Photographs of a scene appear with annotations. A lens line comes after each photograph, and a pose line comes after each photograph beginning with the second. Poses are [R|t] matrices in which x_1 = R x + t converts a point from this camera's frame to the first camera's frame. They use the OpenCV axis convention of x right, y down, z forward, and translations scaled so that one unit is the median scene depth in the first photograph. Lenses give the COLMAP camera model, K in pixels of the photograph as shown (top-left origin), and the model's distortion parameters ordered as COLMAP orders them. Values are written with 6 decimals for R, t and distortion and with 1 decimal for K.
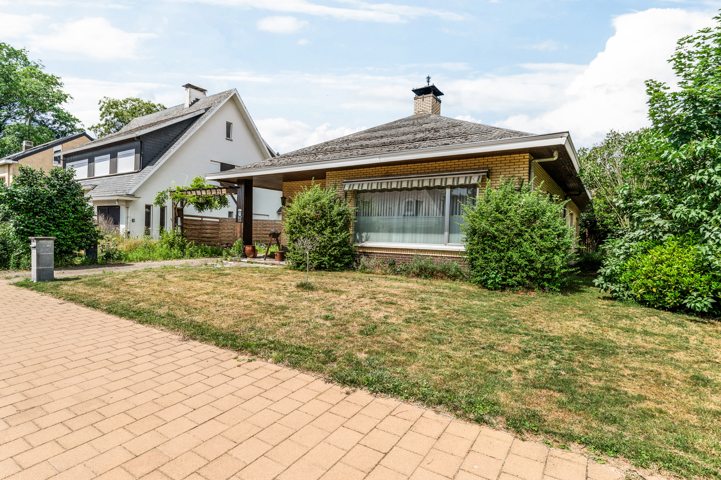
lens RADIAL K [[370.3, 0, 361.1], [0, 370.3, 235.2], [0, 0, 1]] dist [0.007946, 0.001317]
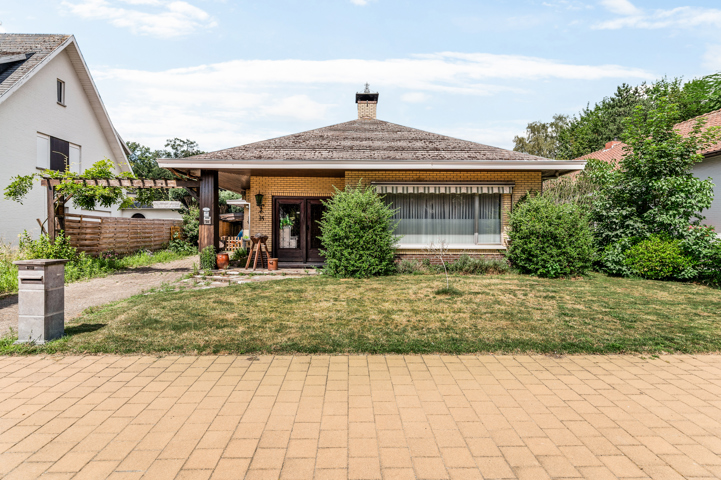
lens RADIAL K [[370.3, 0, 358.6], [0, 370.3, 225.3], [0, 0, 1]] dist [0.007946, 0.001317]
pose [[0.824270, -0.013298, 0.566041, -0.642622], [0.019914, 0.999787, -0.005511, -0.029535], [-0.565847, 0.015814, 0.824359, 0.217062]]
